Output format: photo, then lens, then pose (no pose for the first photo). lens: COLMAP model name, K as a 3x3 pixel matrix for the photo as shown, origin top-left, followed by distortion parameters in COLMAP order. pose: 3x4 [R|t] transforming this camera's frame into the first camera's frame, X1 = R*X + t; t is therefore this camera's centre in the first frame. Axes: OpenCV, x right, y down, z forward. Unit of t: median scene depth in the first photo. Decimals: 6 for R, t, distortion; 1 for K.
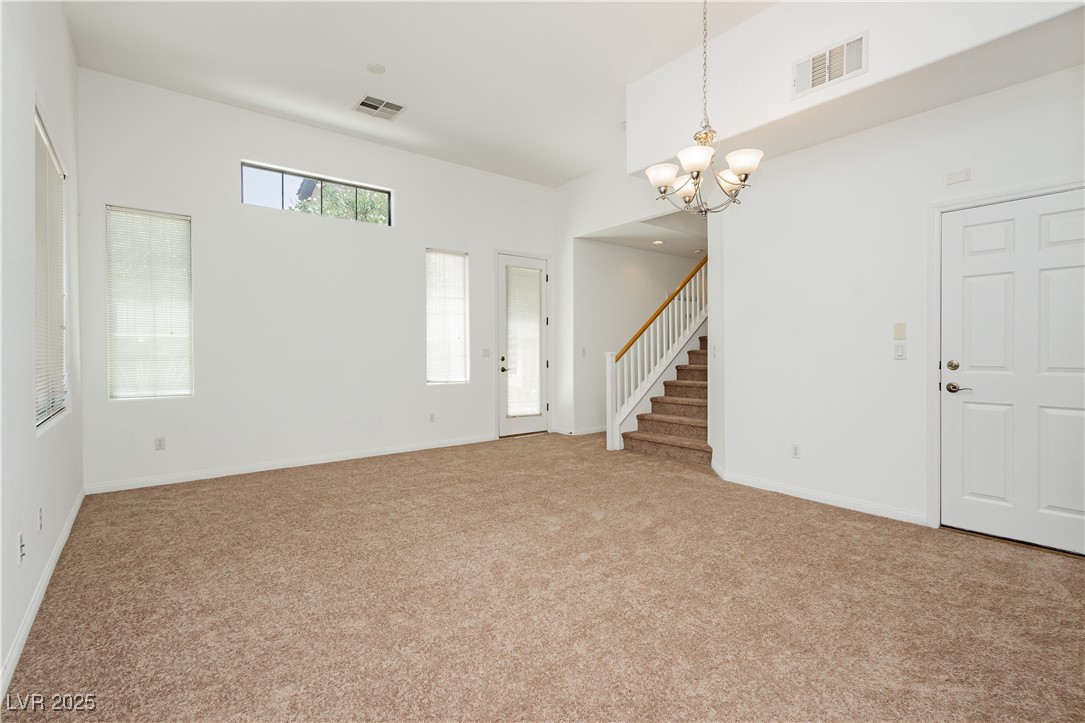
lens RADIAL K [[508.3, 0, 558.8], [0, 508.3, 353.3], [0, 0, 1]] dist [-0.000154, -0.000273]
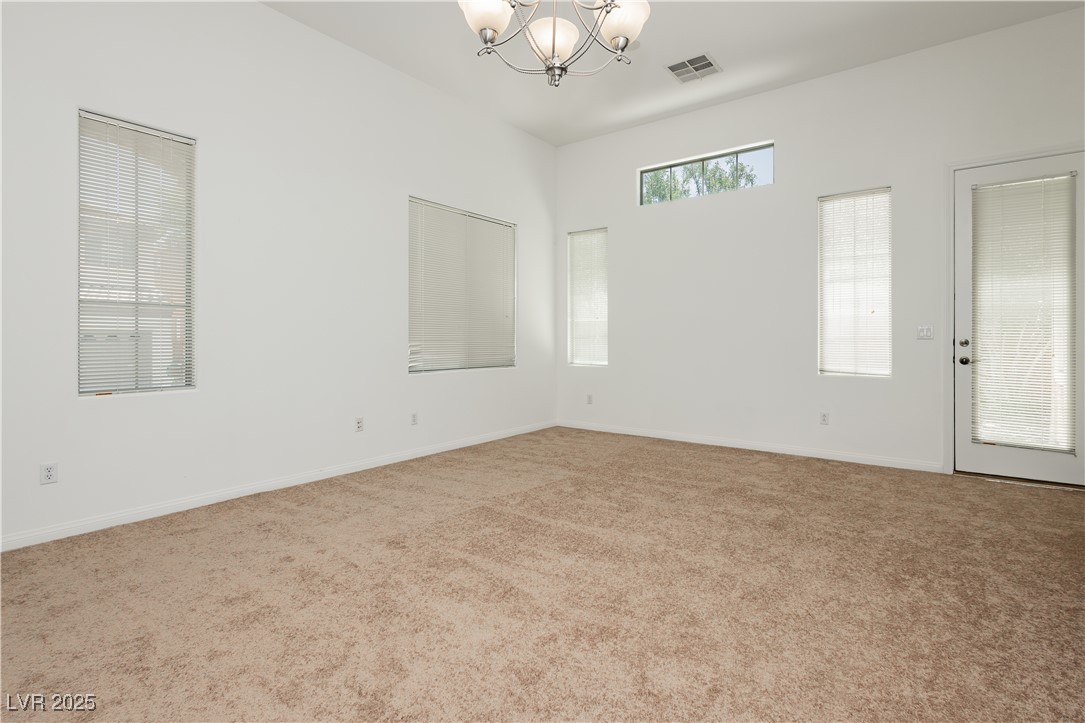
lens RADIAL K [[531.8, 0, 568.4], [0, 531.8, 335.7], [0, 0, 1]] dist [0.003411, 0.000277]
pose [[0.250182, 0.001232, -0.968198, 0.411142], [-0.005273, 0.999986, -0.000090, 0.005200], [0.968184, 0.005128, 0.250185, 0.414116]]
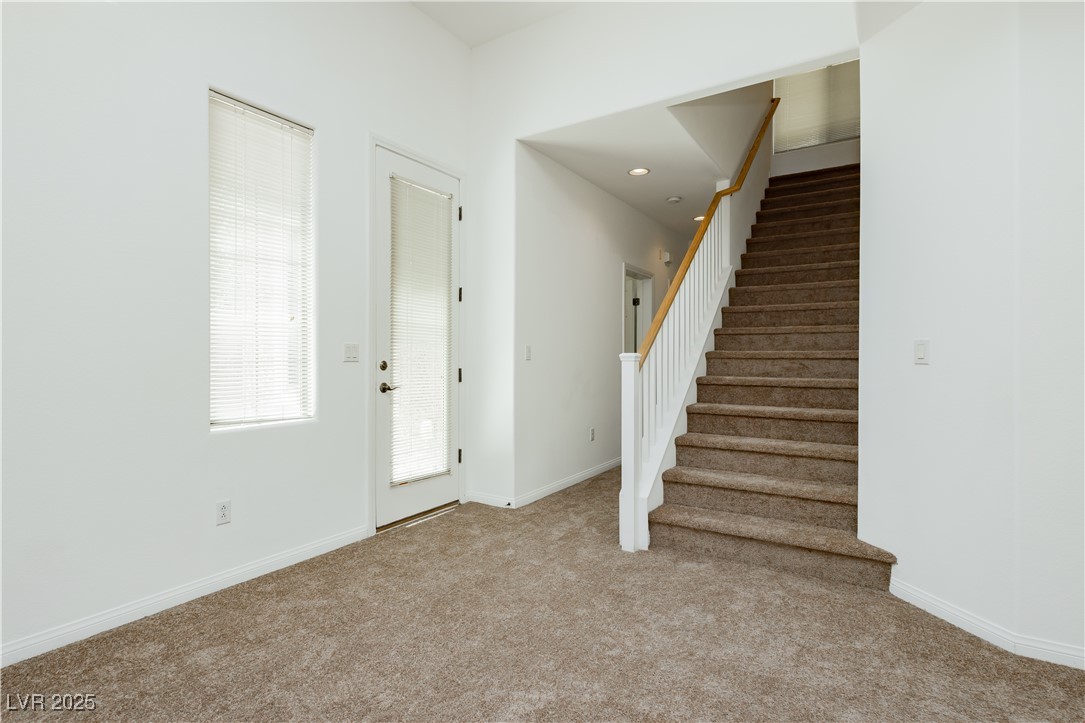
lens RADIAL K [[547.5, 0, 526.3], [0, 547.5, 354.4], [0, 0, 1]] dist [0.002170, -0.000090]
pose [[0.954487, 0.005387, 0.298205, -0.145829], [-0.004067, 0.999979, -0.005046, 0.002138], [-0.298226, 0.003603, 0.954489, 0.496006]]
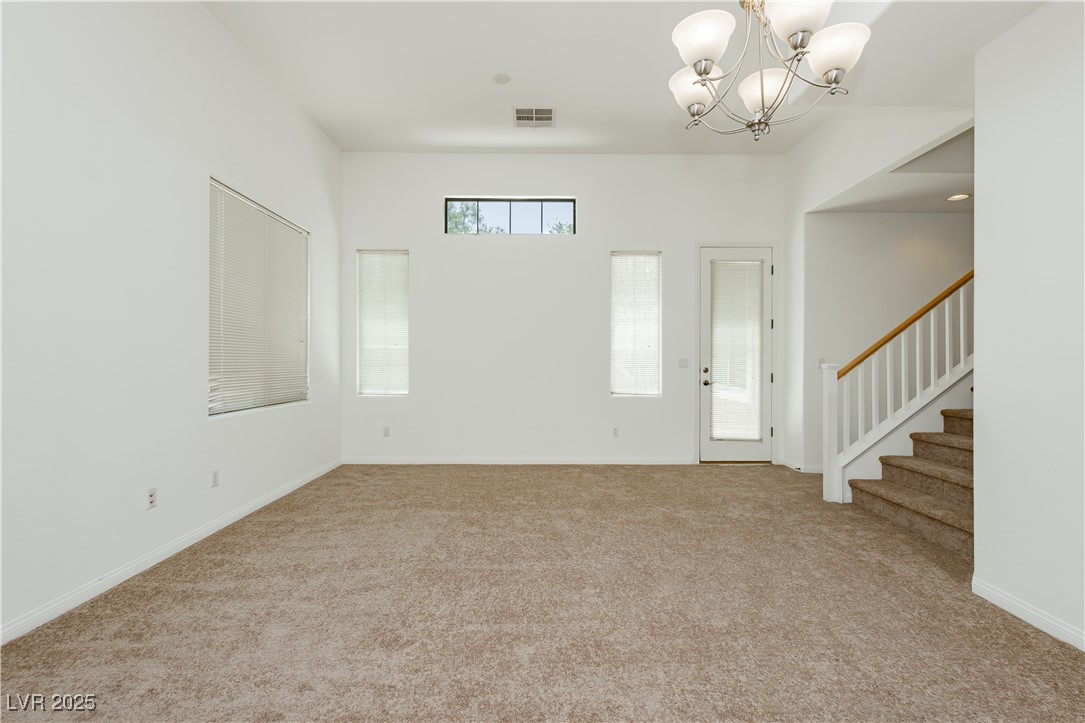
lens RADIAL K [[500.8, 0, 545.7], [0, 500.8, 359.3], [0, 0, 1]] dist [0.003976, -0.000084]
pose [[0.779880, 0.006407, -0.625896, 0.220099], [-0.009452, 0.999954, -0.001542, -0.003814], [0.625857, 0.007118, 0.779905, 0.189900]]
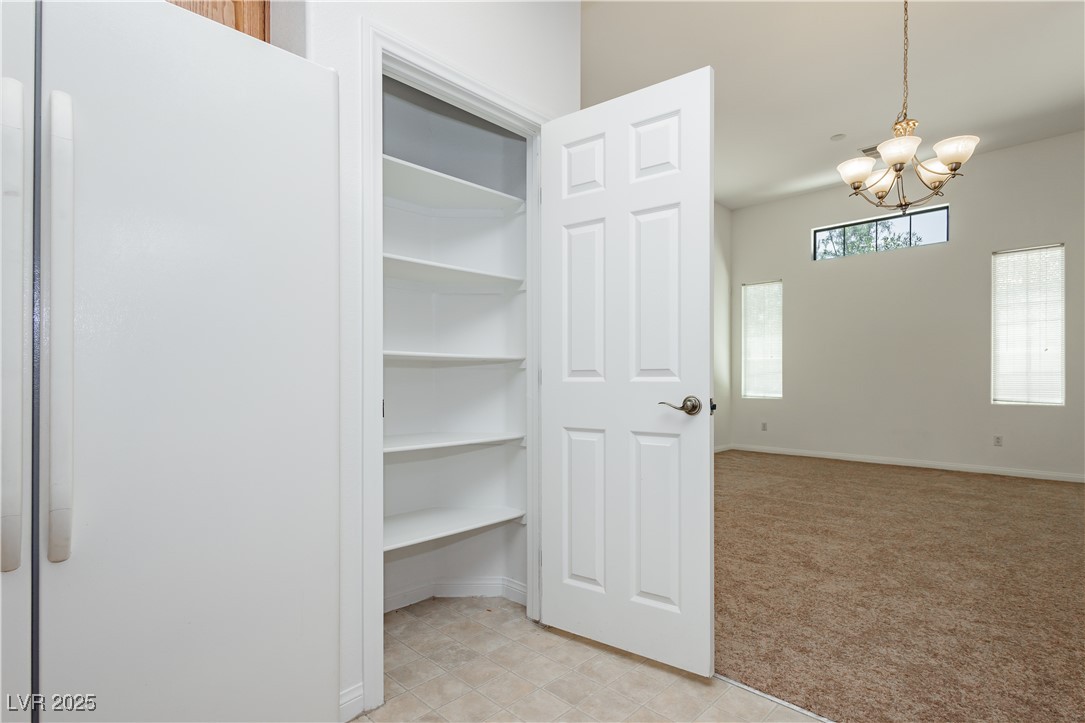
lens RADIAL K [[541.4, 0, 567.5], [0, 541.4, 381.4], [0, 0, 1]] dist [0.001937, 0.000104]
pose [[0.128641, 0.006589, -0.991669, 0.579190], [-0.006514, 0.999962, 0.005800, 0.021247], [0.991670, 0.005714, 0.128679, 0.118741]]
